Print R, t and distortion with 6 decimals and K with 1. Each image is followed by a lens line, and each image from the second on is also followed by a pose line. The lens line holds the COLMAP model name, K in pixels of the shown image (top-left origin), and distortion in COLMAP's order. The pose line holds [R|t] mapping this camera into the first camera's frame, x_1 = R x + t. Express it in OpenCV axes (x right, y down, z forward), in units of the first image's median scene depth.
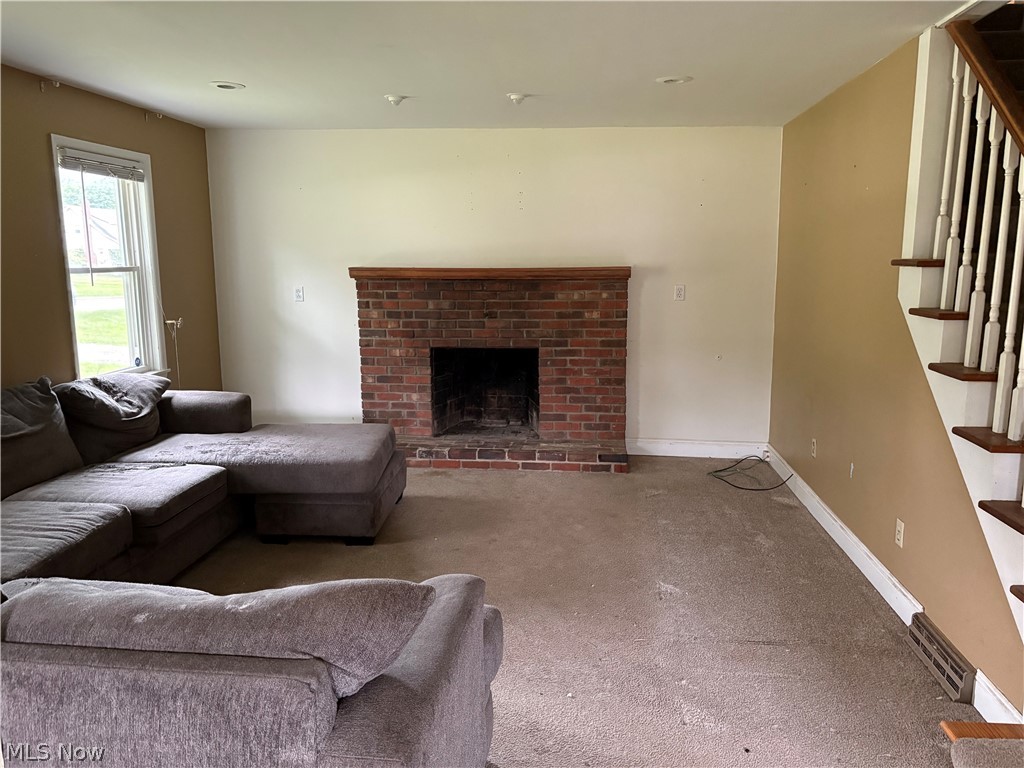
lens RADIAL K [[767.8, 0, 512.0], [0, 767.8, 384.0], [0, 0, 1]] dist [0.084904, -0.135241]
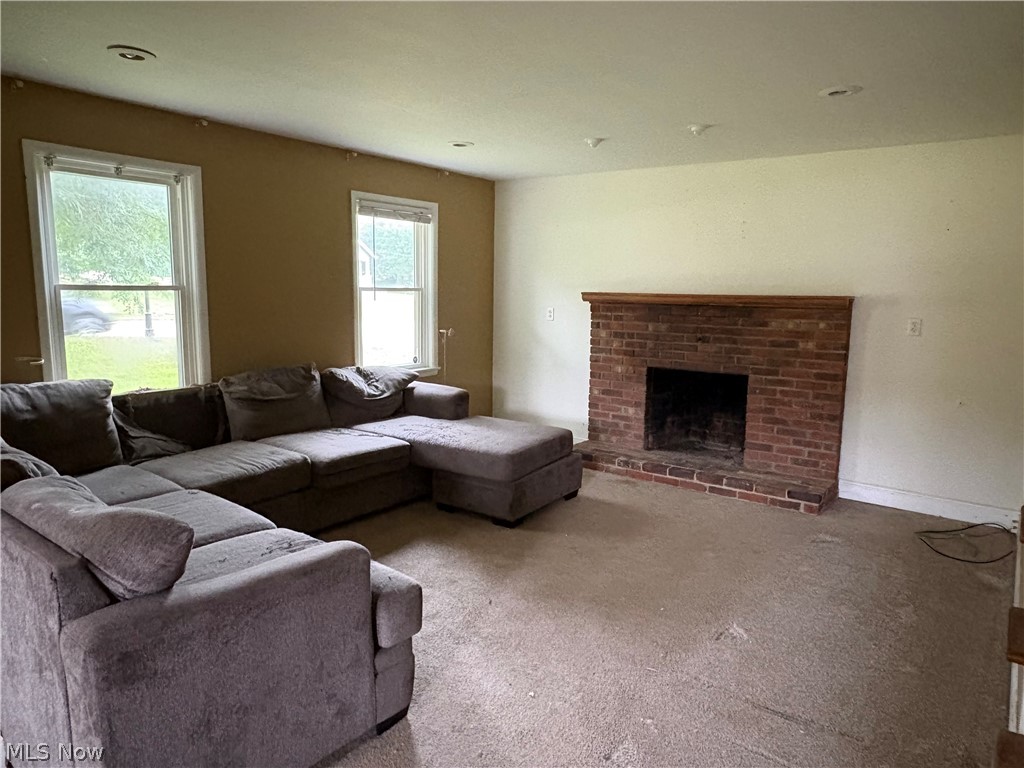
lens RADIAL K [[678.6, 0, 512.0], [0, 678.6, 384.0], [0, 0, 1]] dist [-0.001333, -0.002307]
pose [[0.851771, 0.088159, -0.516444, 0.233983], [-0.103244, 0.994656, -0.000489, -0.003612], [0.513641, 0.053736, 0.856321, 0.091362]]
